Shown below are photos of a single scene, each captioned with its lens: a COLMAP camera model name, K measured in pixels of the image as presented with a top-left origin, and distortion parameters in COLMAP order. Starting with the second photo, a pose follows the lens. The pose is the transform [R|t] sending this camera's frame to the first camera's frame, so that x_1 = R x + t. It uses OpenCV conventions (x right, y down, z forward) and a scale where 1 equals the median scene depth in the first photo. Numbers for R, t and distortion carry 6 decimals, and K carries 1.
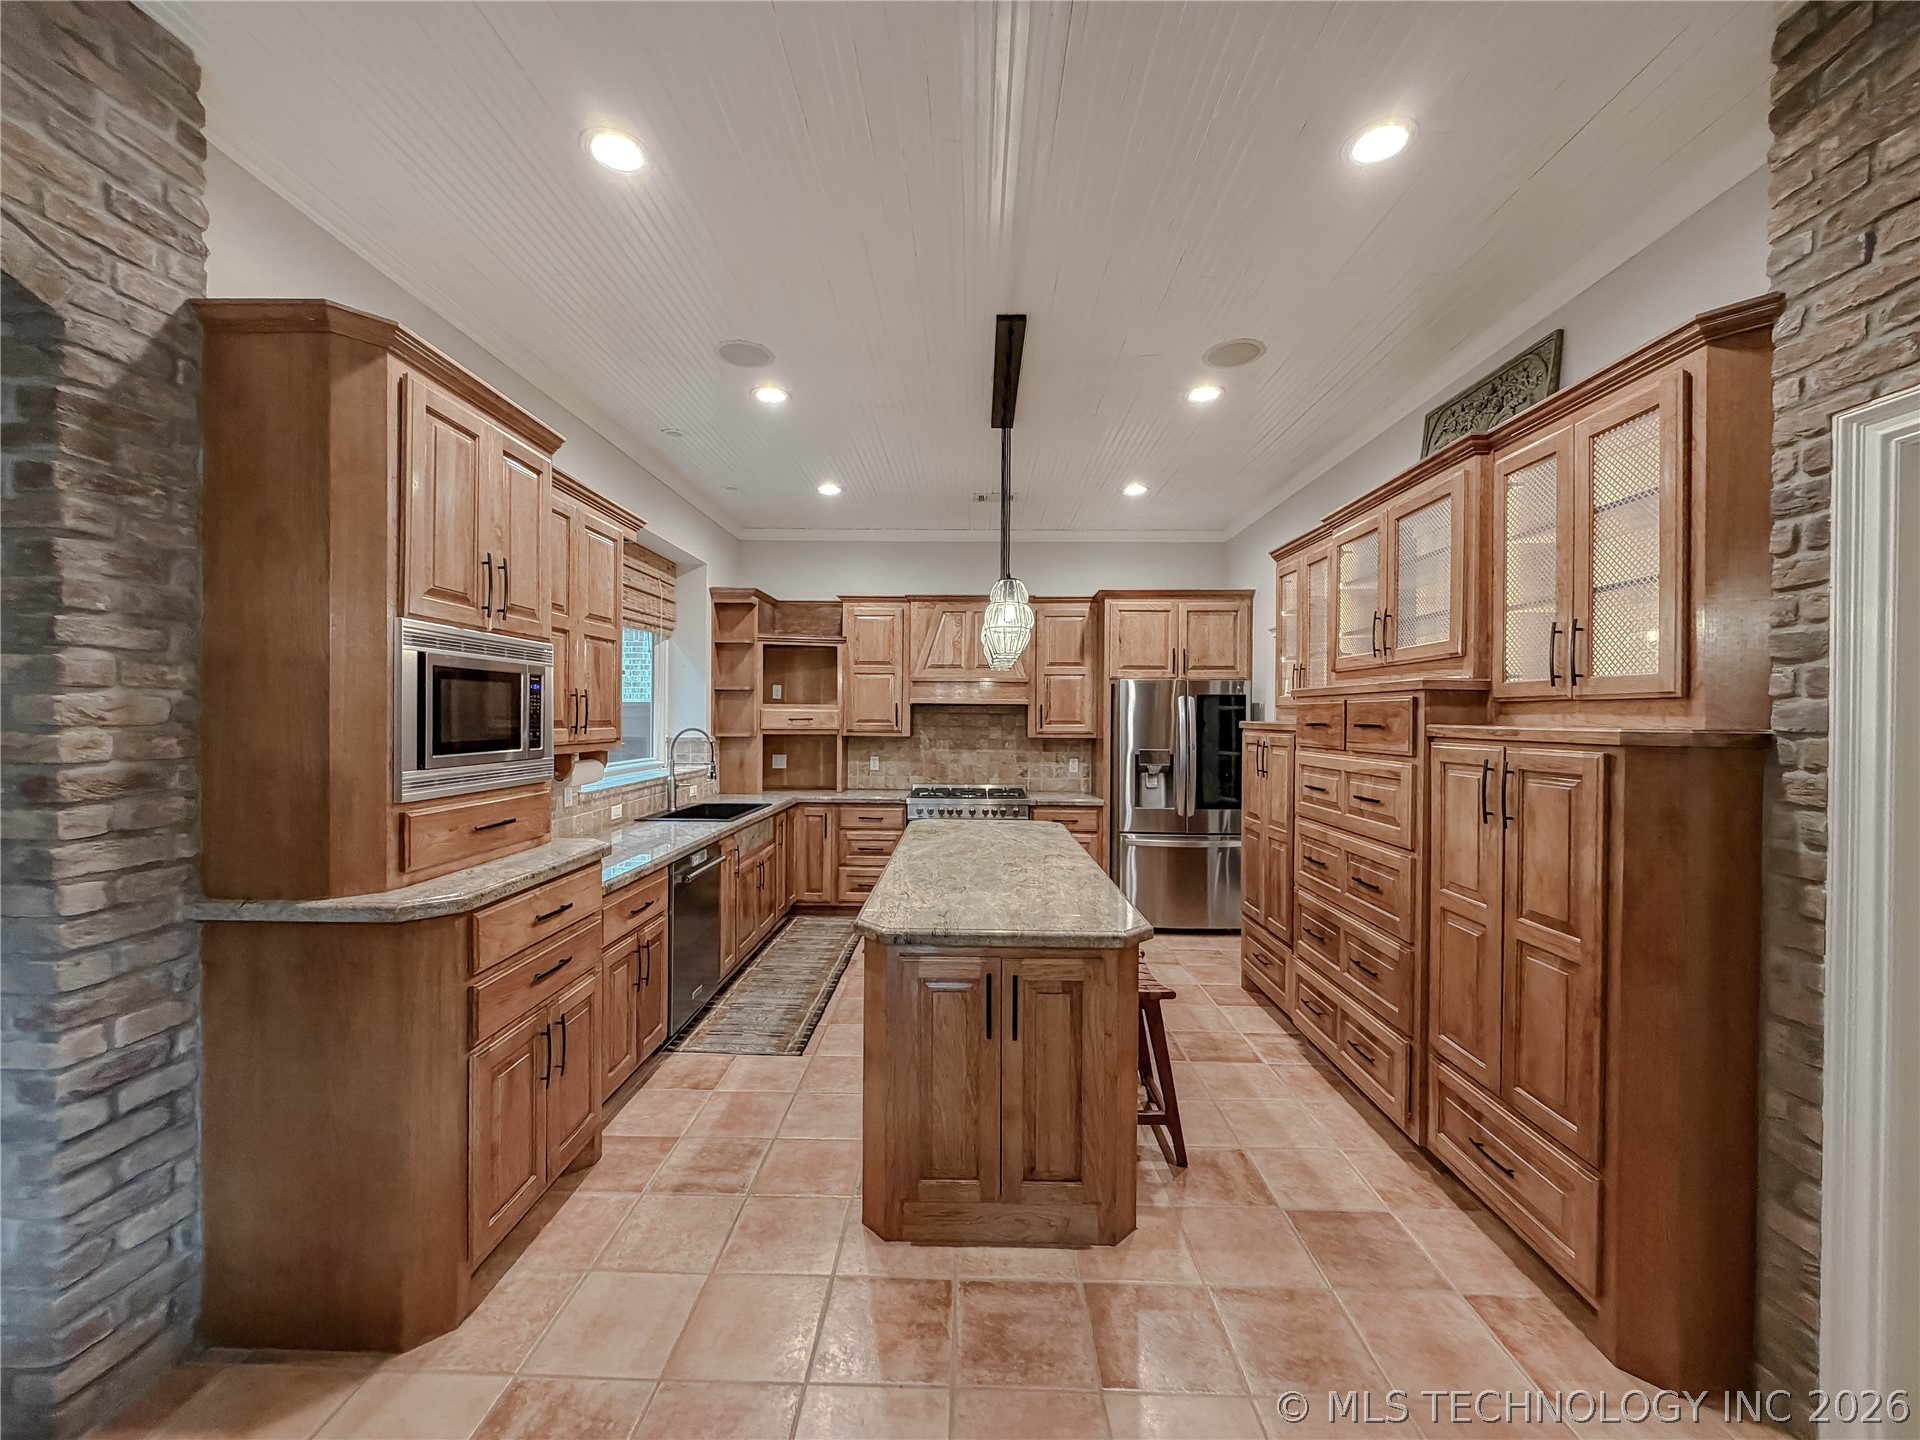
lens RADIAL K [[766.6, 0, 950.1], [0, 766.6, 720.9], [0, 0, 1]] dist [0.001016, -0.000256]
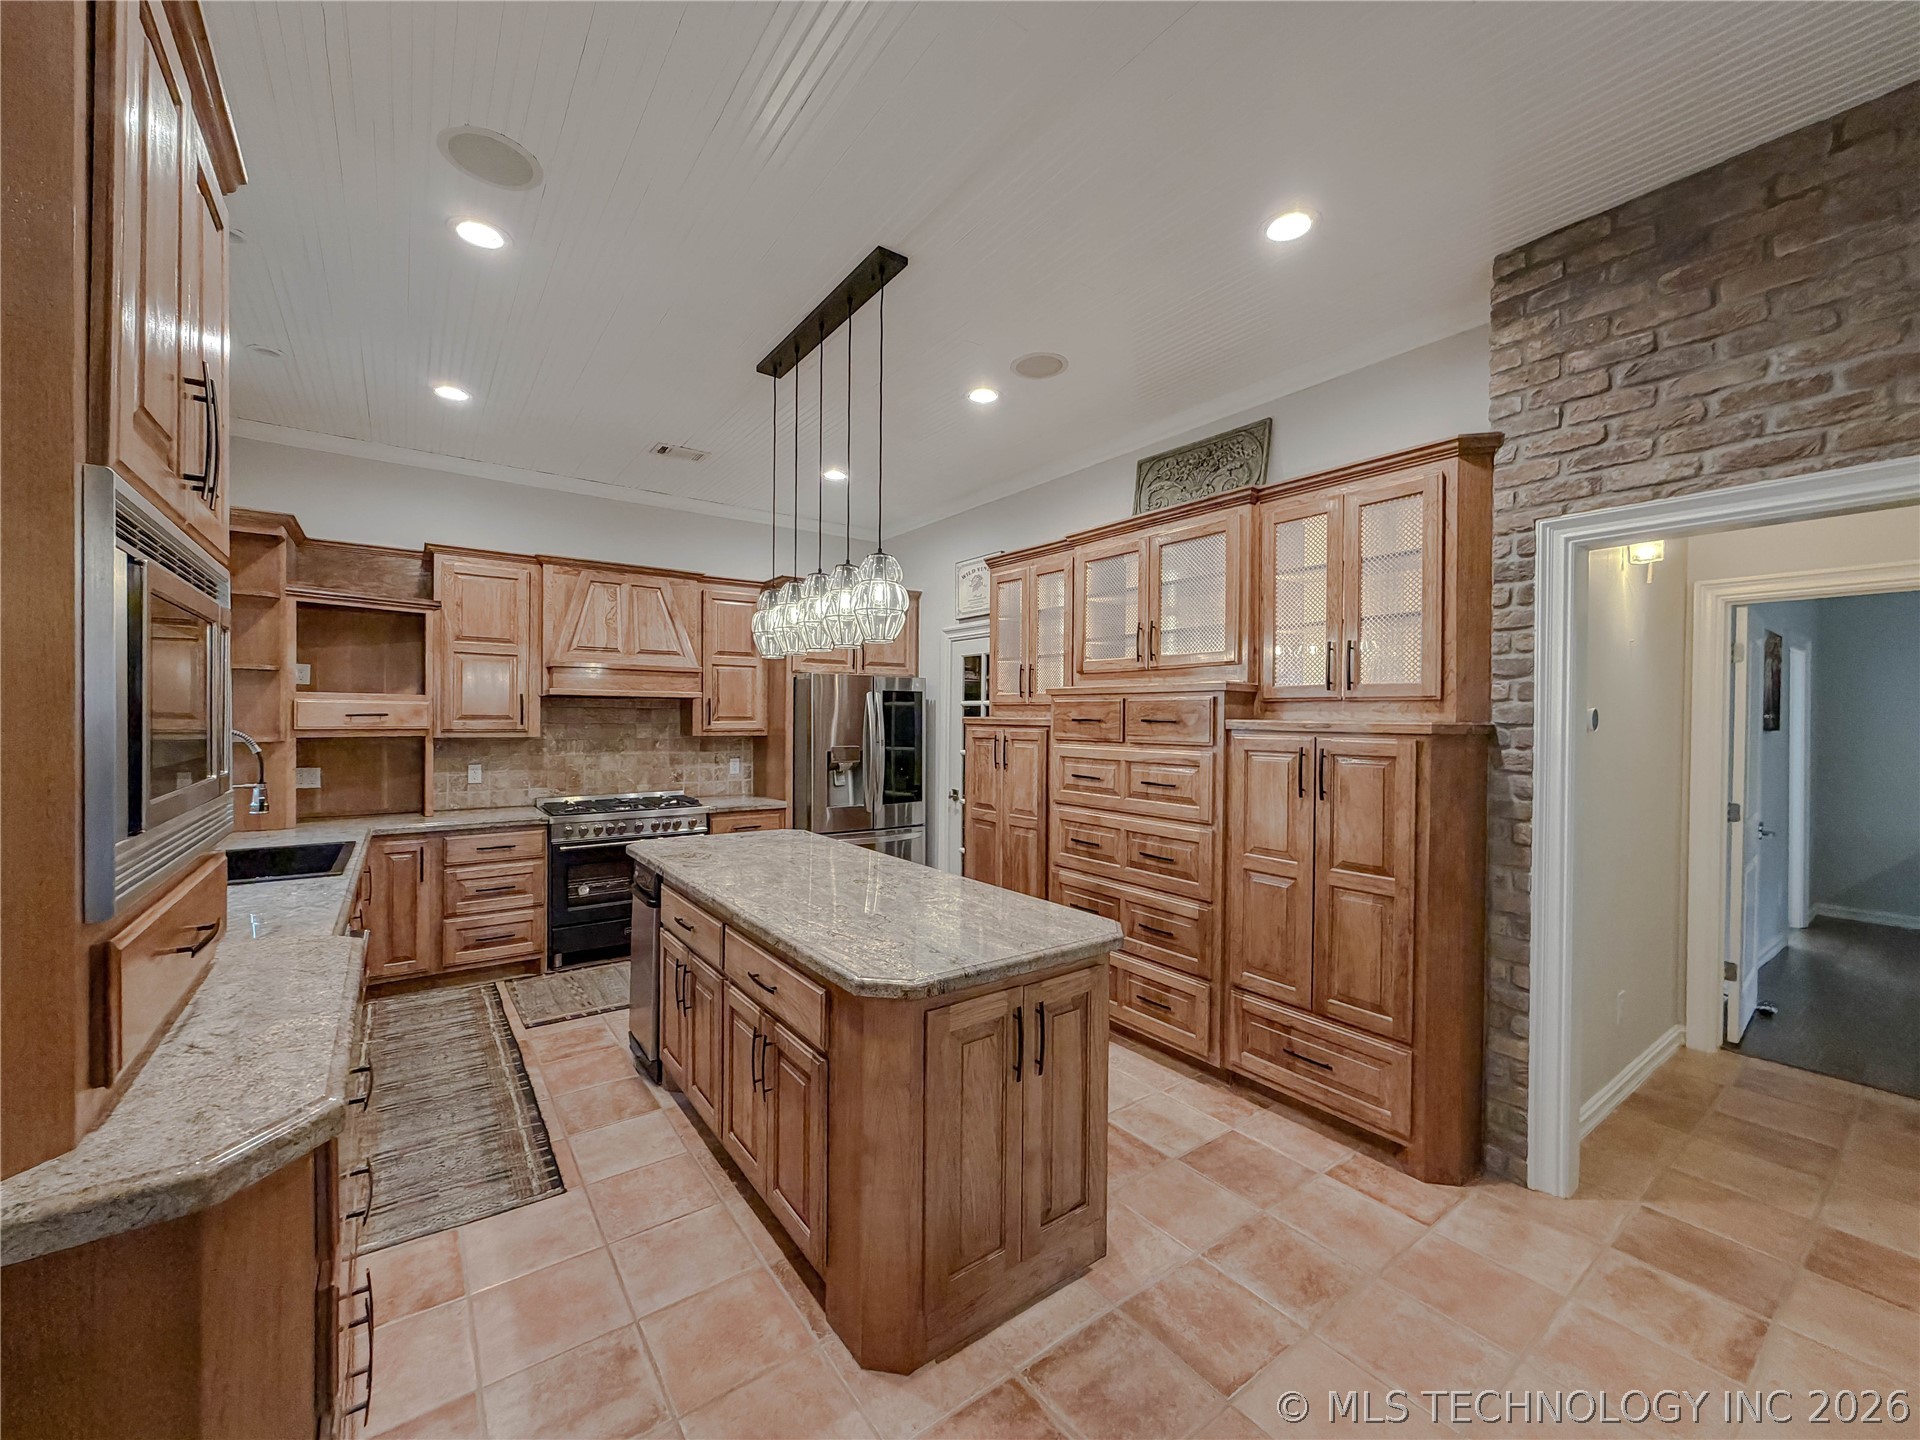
lens RADIAL K [[766.6, 0, 956.8], [0, 766.6, 720.5], [0, 0, 1]] dist [0.001016, -0.000256]
pose [[0.792109, -0.005370, 0.610356, -0.416114], [0.001885, 0.999978, 0.006351, -0.001843], [-0.610377, -0.003880, 0.792101, 0.273533]]
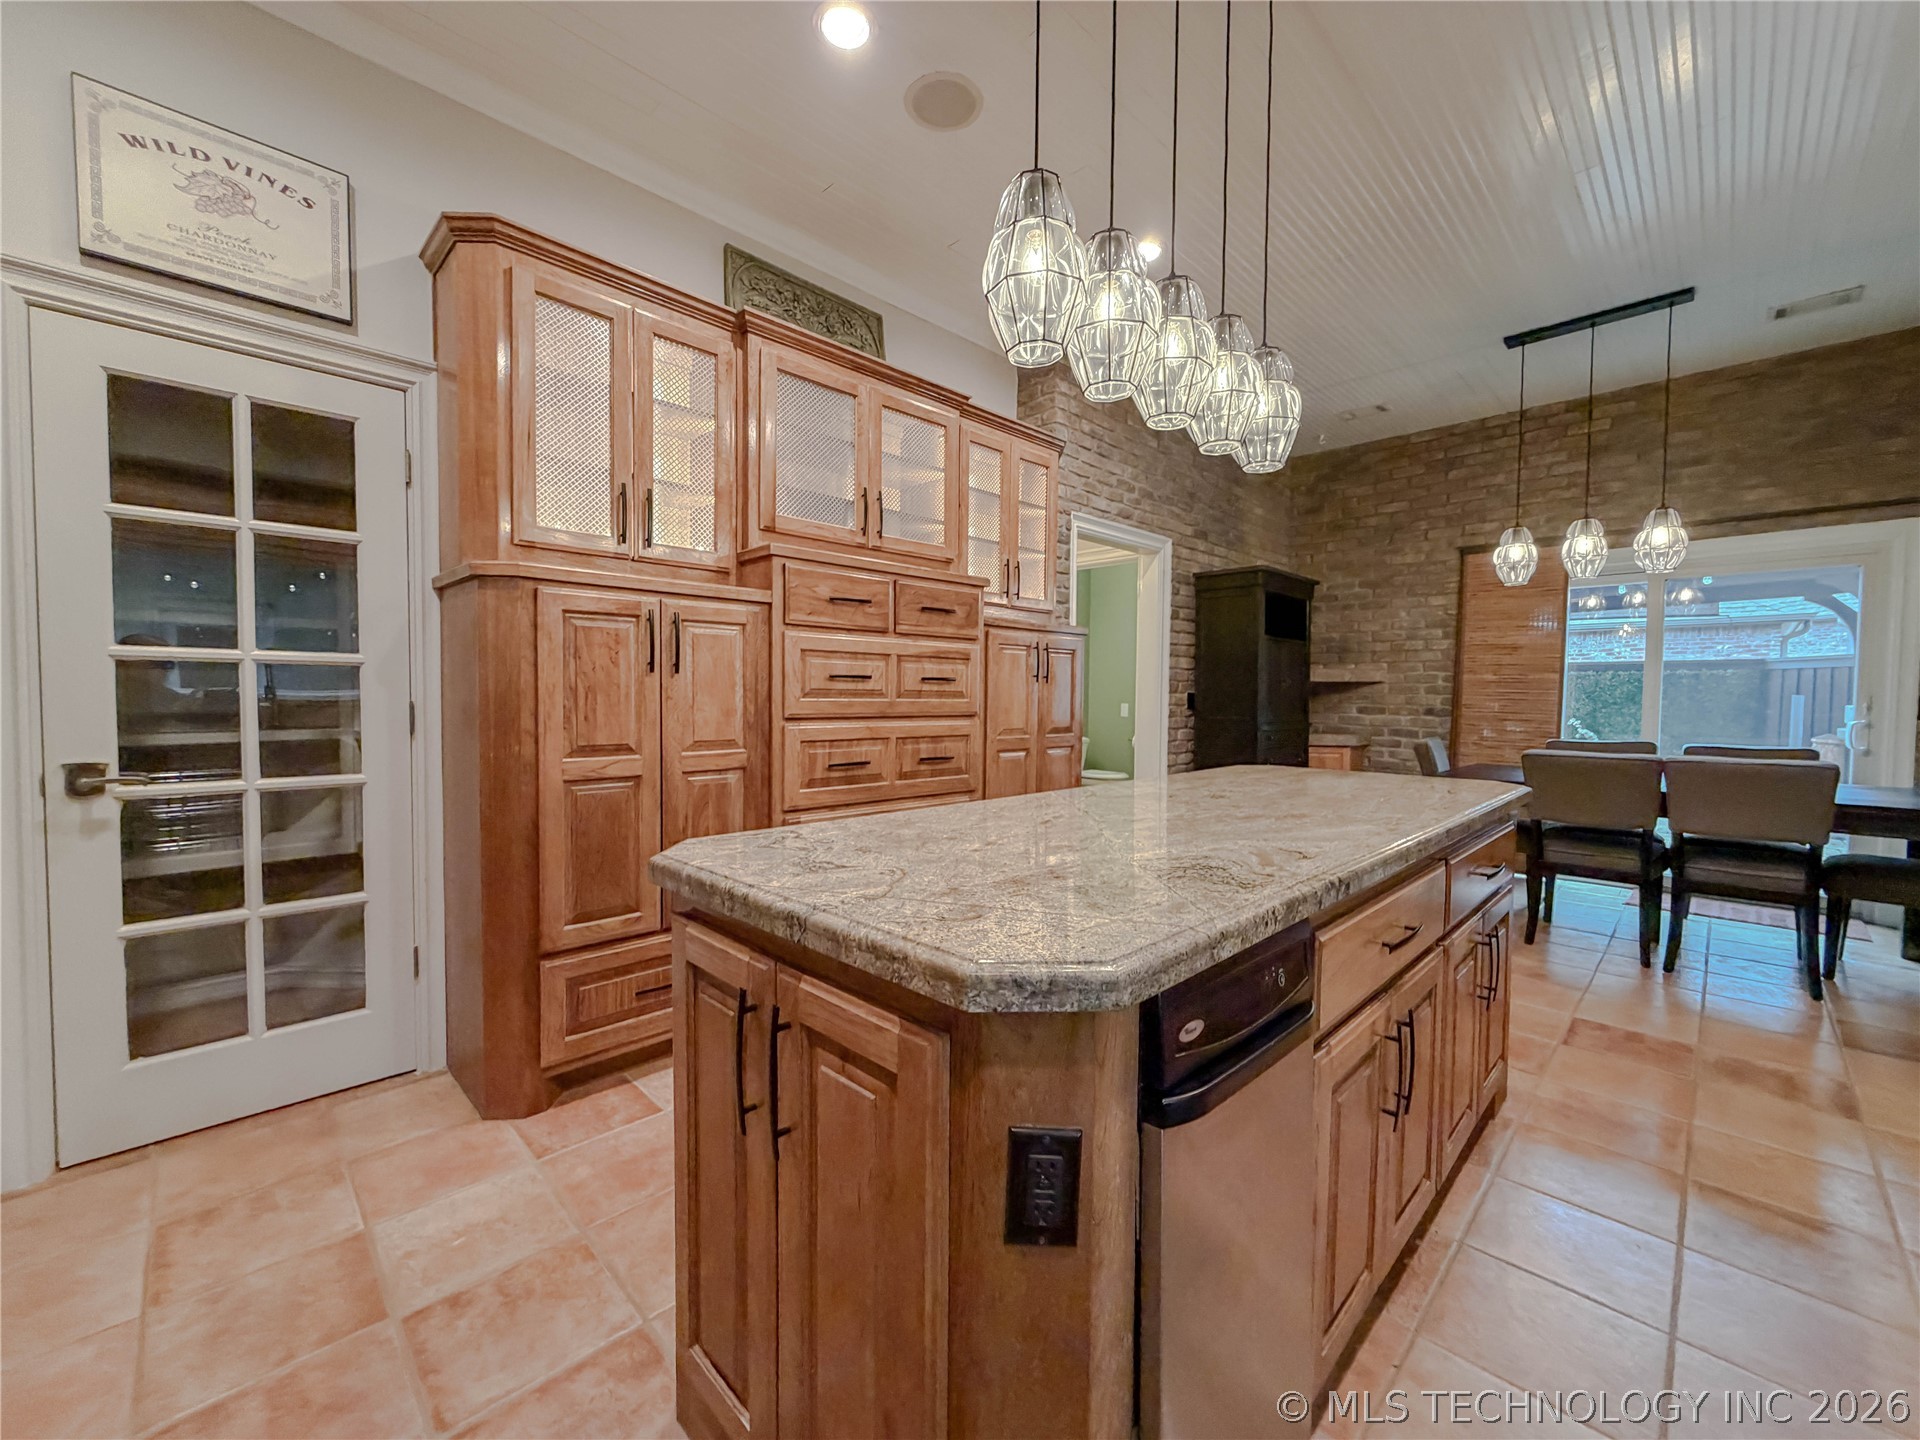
lens RADIAL K [[766.6, 0, 940.6], [0, 766.6, 723.9], [0, 0, 1]] dist [0.001016, -0.000256]
pose [[-0.715443, -0.037401, 0.697669, -0.206672], [-0.008218, 0.998948, 0.045124, 0.118409], [-0.698623, 0.026550, -0.714998, 1.795457]]
